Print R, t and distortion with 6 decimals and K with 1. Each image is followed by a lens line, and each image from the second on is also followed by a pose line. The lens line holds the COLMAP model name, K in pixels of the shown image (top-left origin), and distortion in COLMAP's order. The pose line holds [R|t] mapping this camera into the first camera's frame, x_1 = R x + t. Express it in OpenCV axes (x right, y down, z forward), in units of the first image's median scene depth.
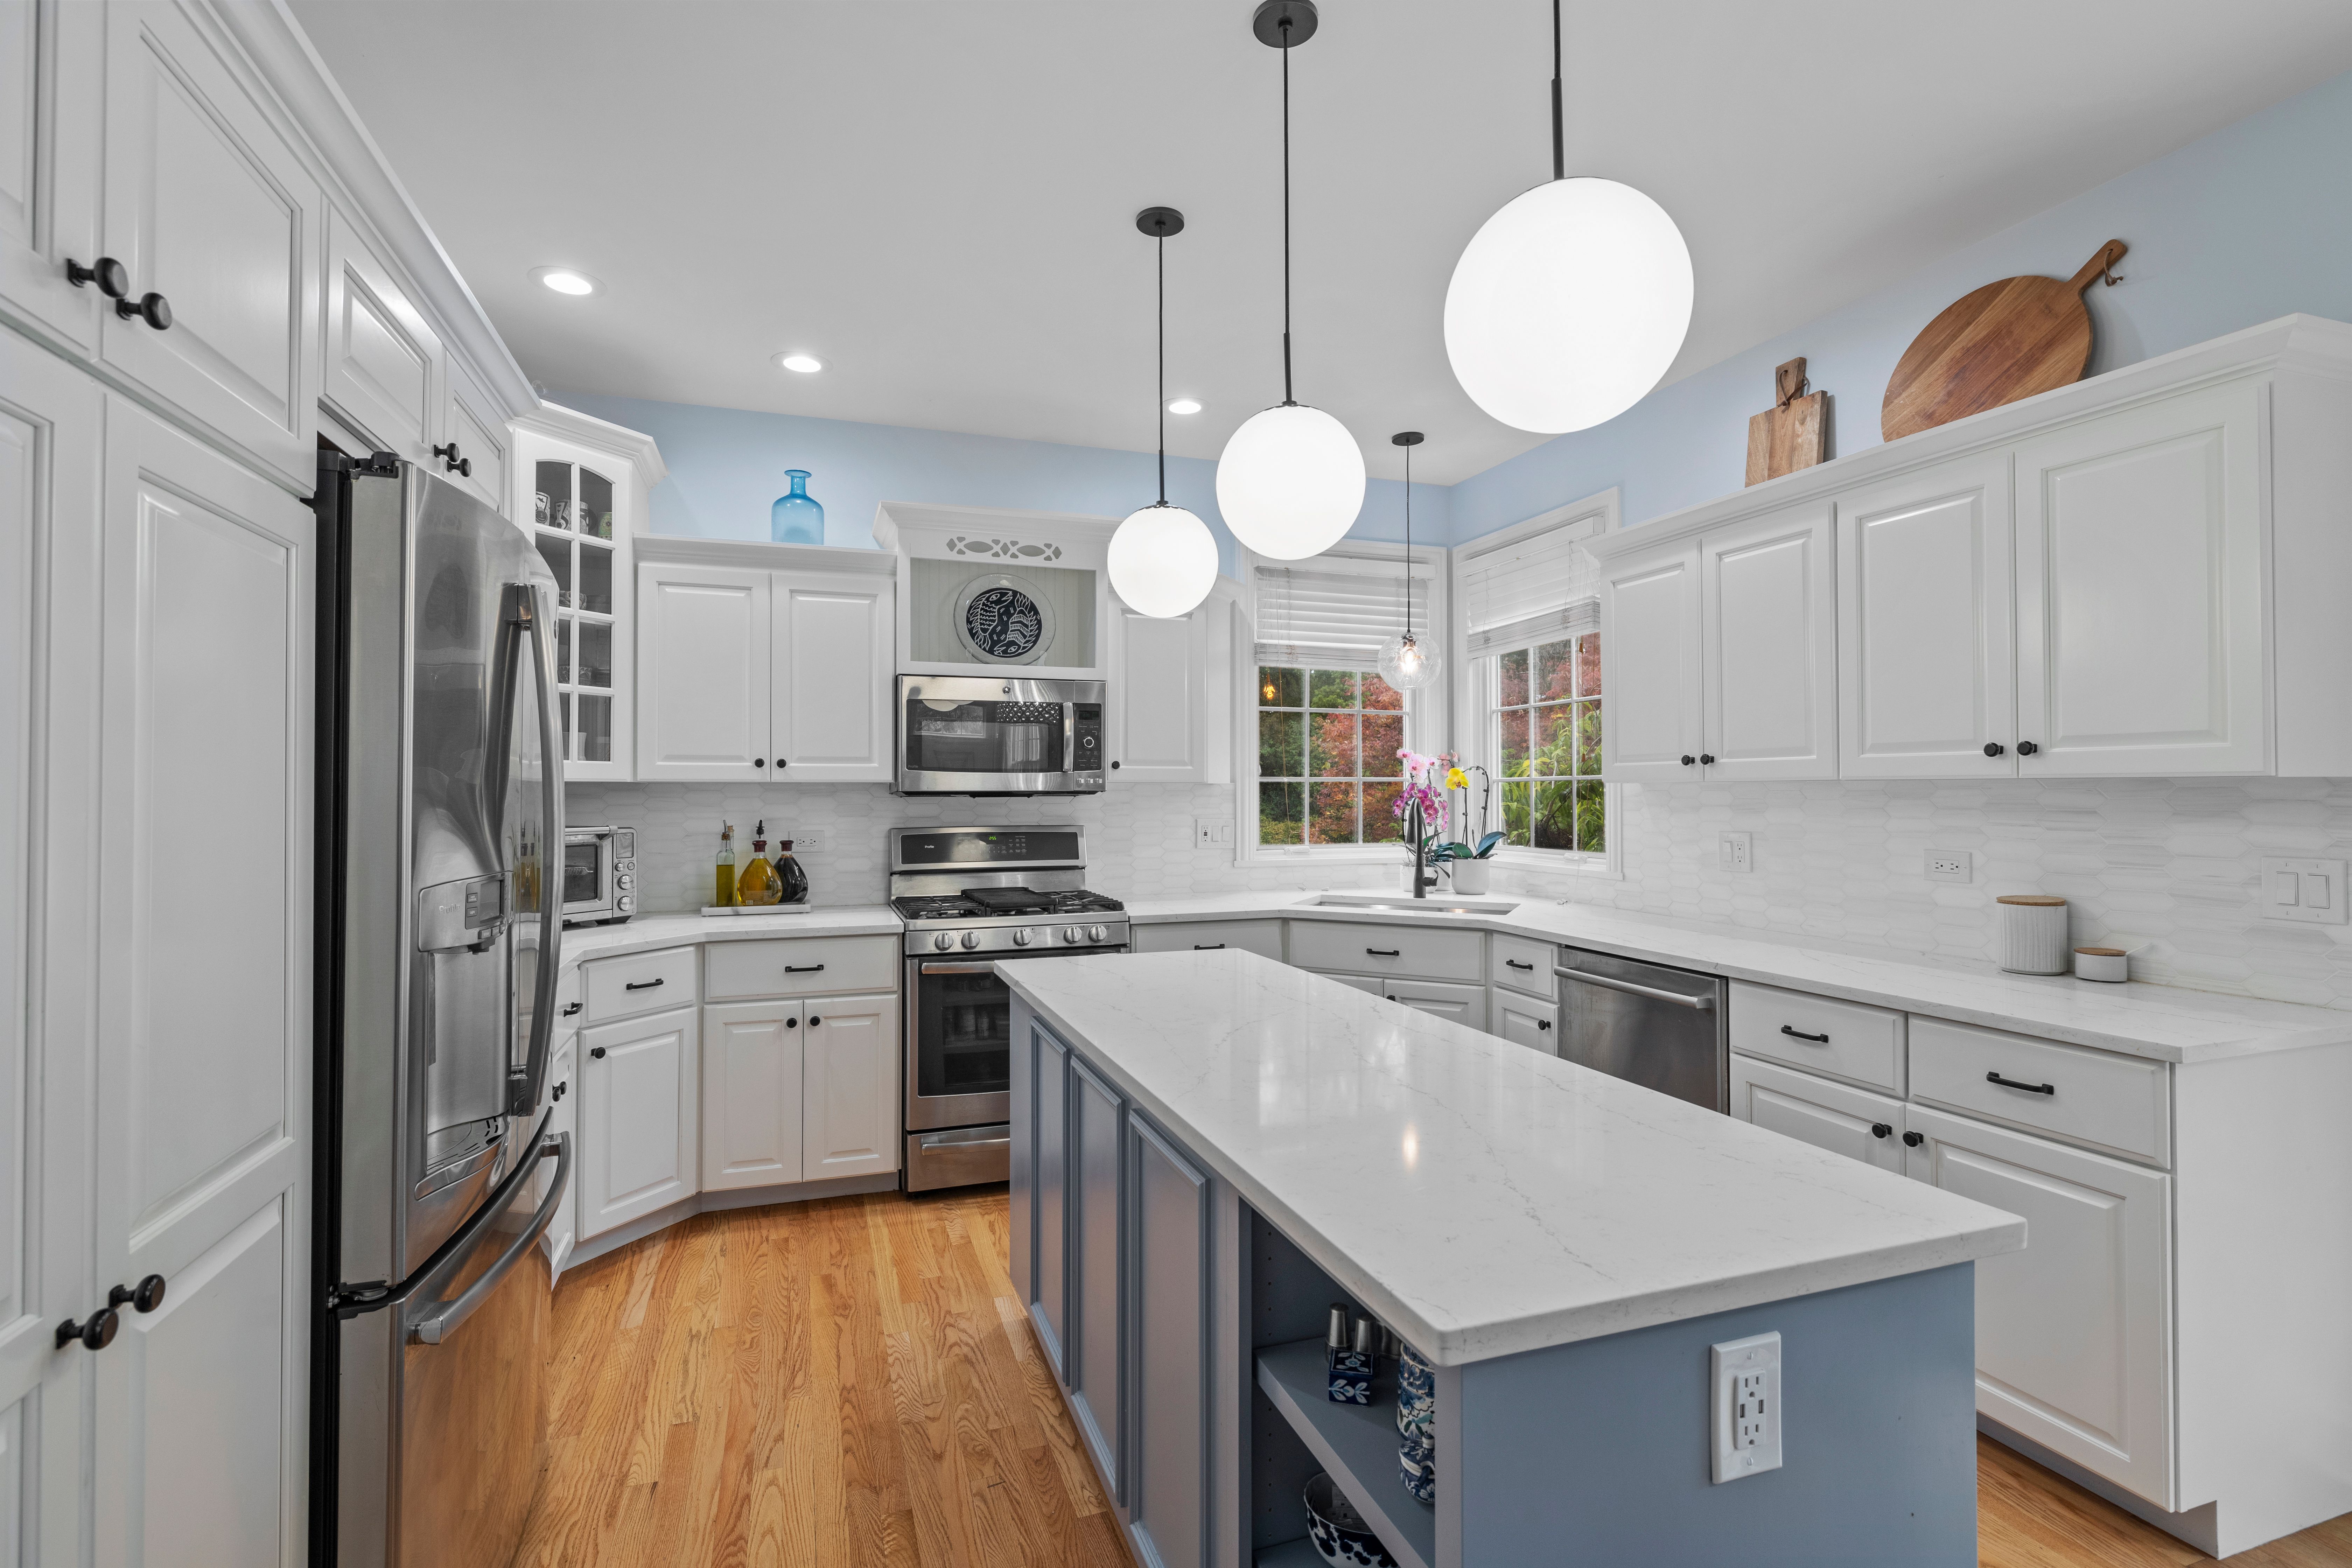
lens RADIAL K [[1071.3, 0, 1172.9], [0, 1071.3, 775.0], [0, 0, 1]] dist [0.003379, -0.000107]
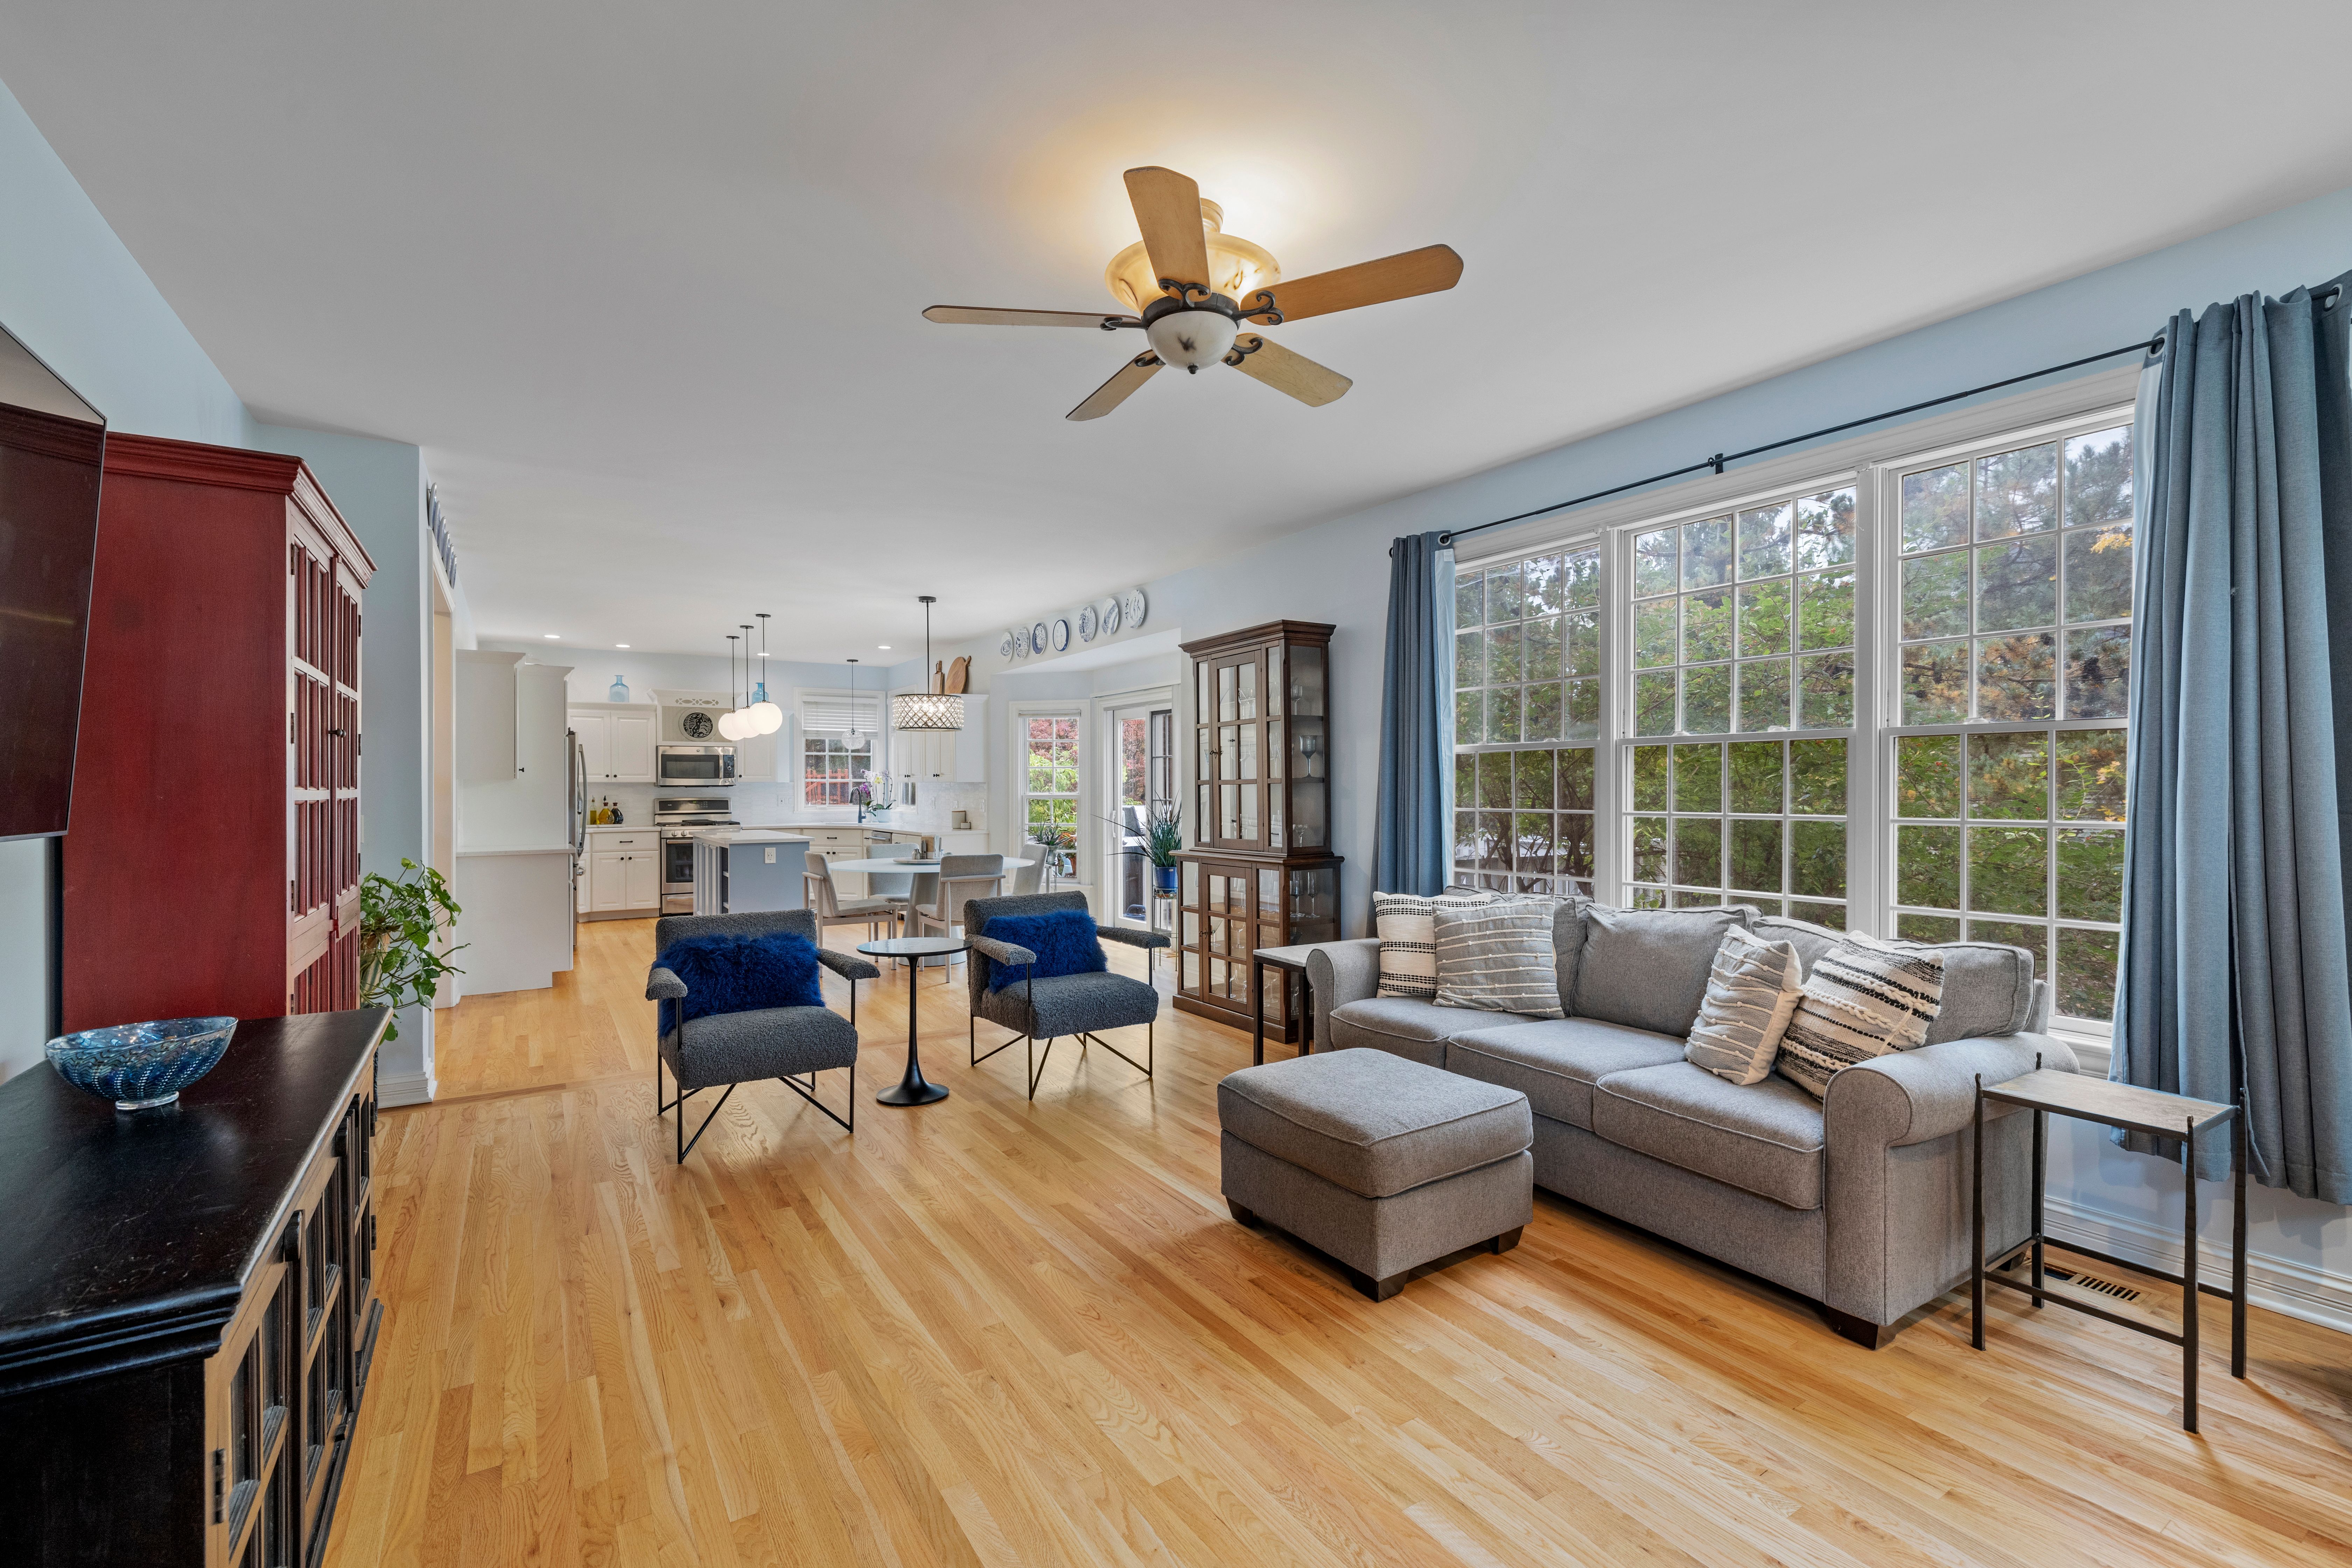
lens RADIAL K [[998.2, 0, 1173.0], [0, 998.2, 790.9], [0, 0, 1]] dist [0.004795, 0.000020]
pose [[0.972211, -0.003153, 0.234086, 0.481195], [-0.002003, 0.999761, 0.021786, -0.031663], [-0.234099, -0.021649, 0.971972, -2.020272]]
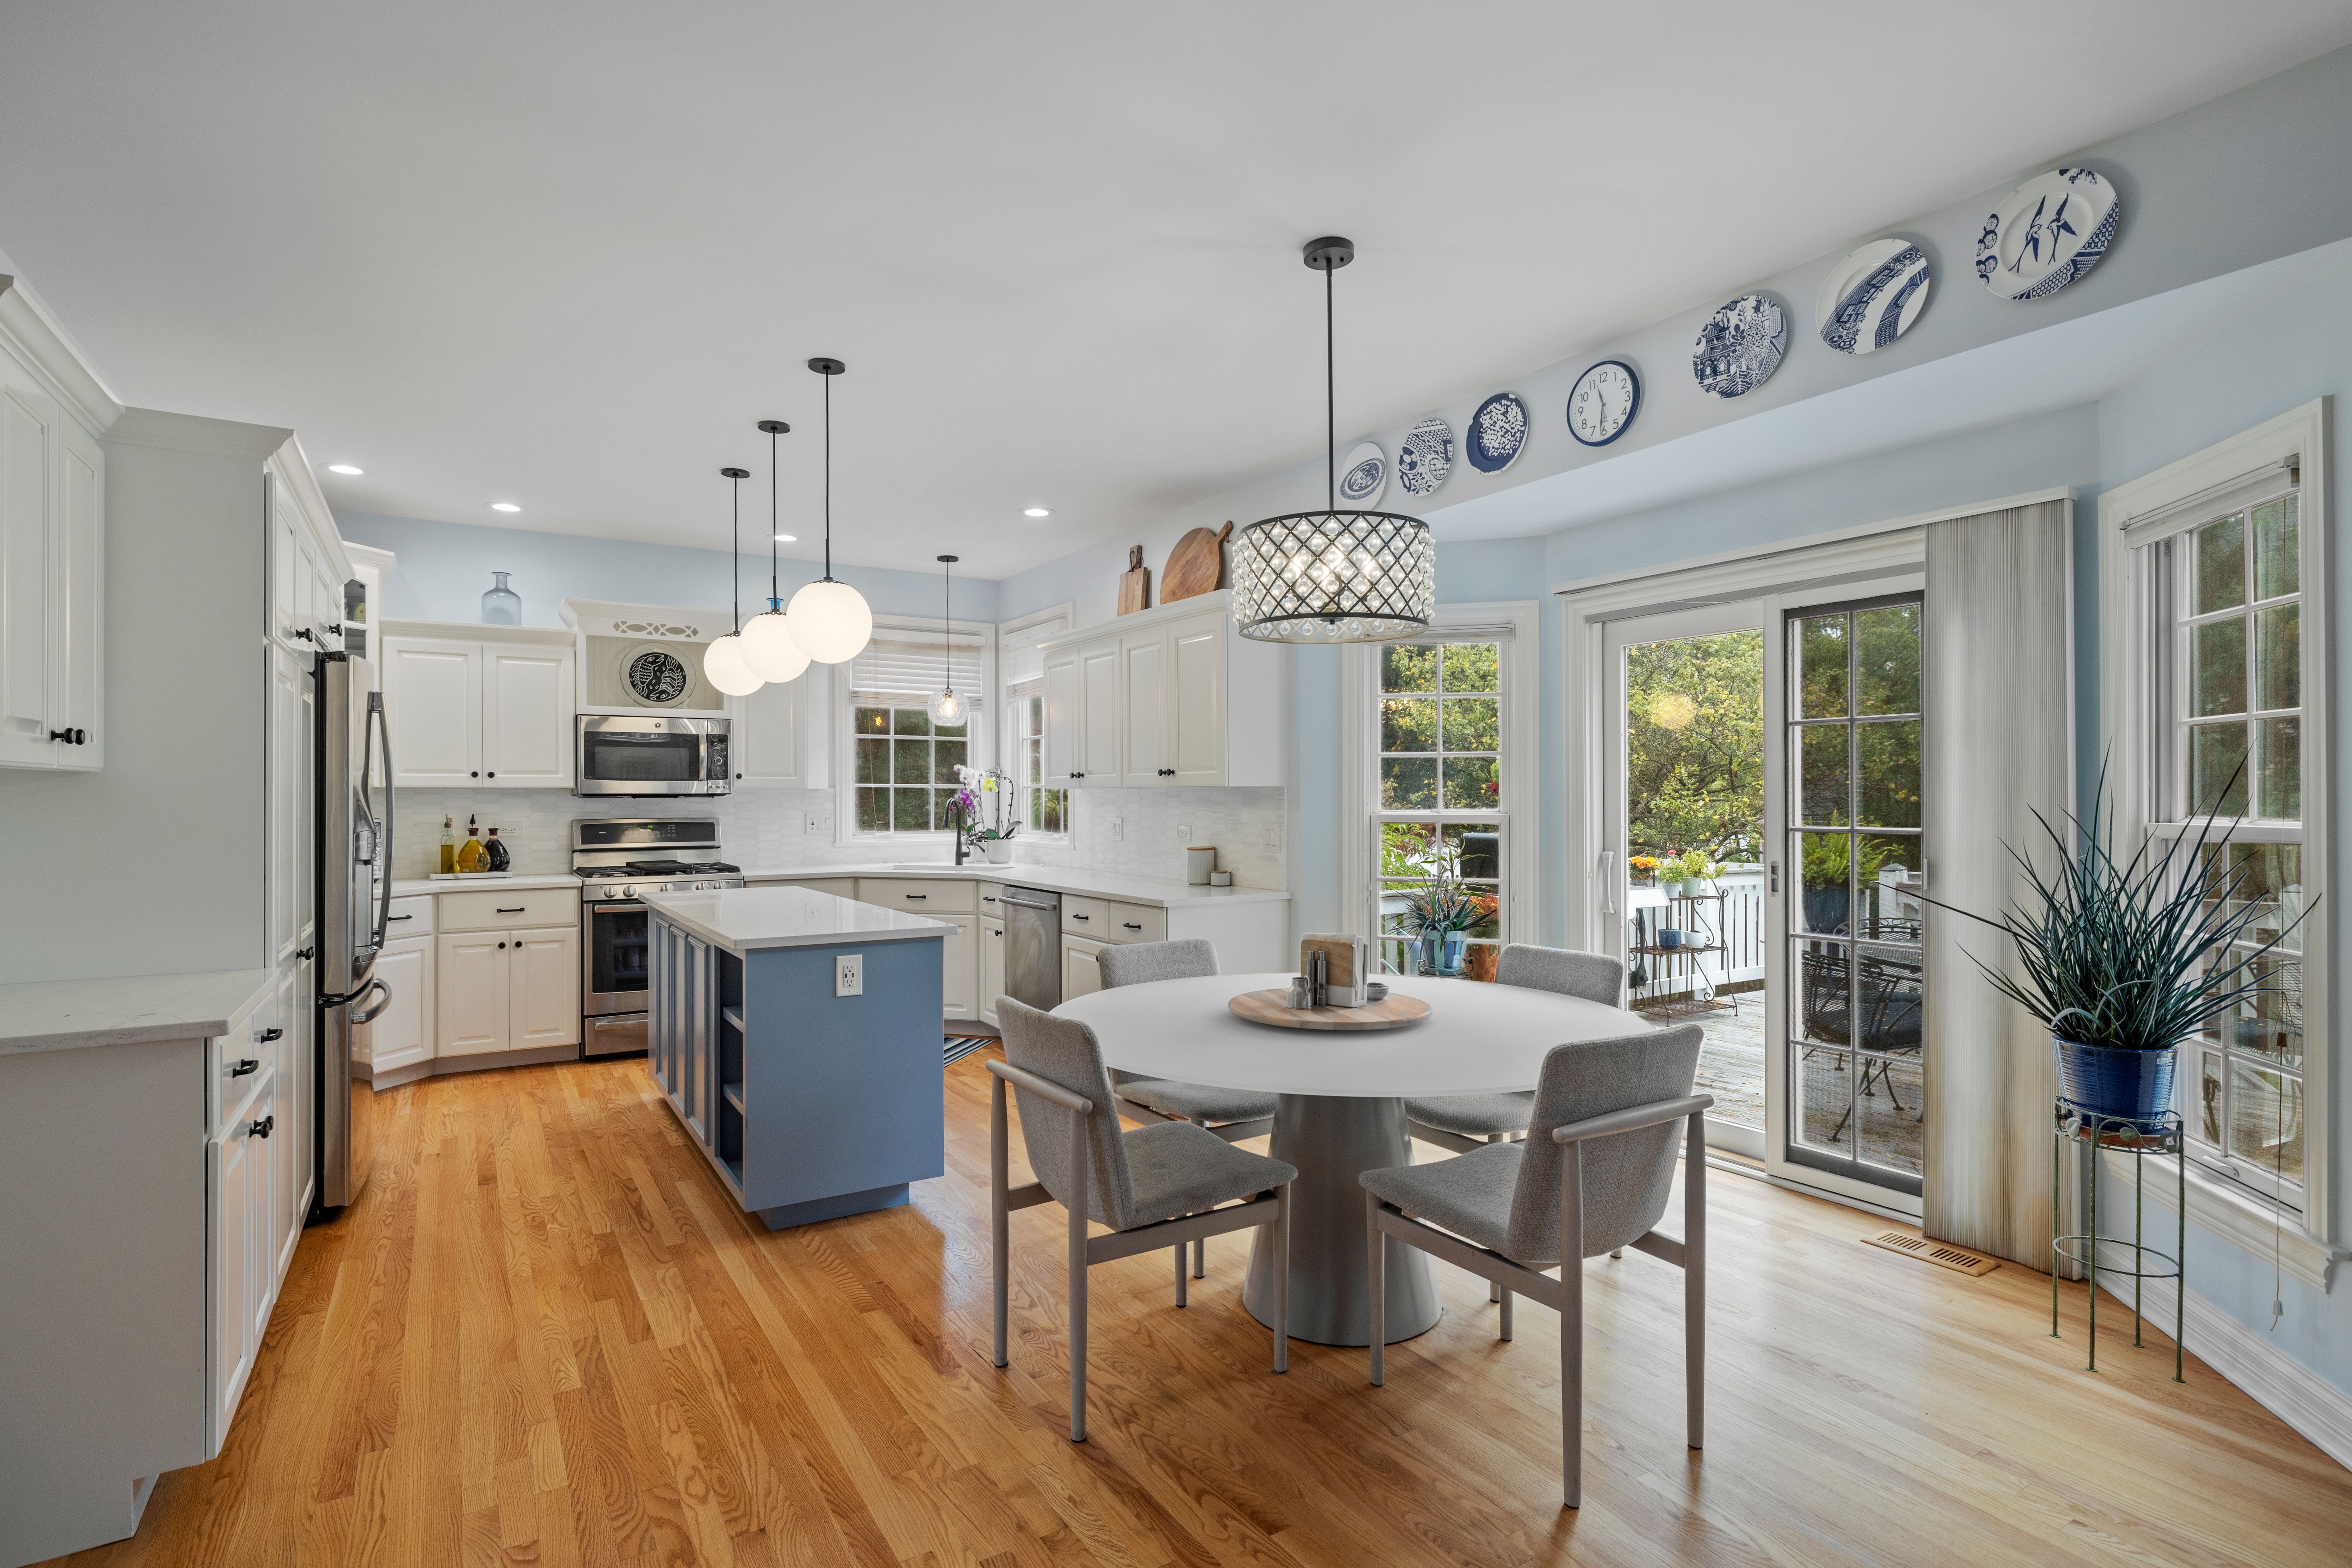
lens RADIAL K [[1134.8, 0, 1166.7], [0, 1134.8, 796.5], [0, 0, 1]] dist [0.004018, 0.001082]
pose [[0.975802, -0.000298, 0.218654, 0.192700], [-0.003090, 0.999880, 0.015151, -0.007091], [-0.218633, -0.015460, 0.975685, -0.704706]]
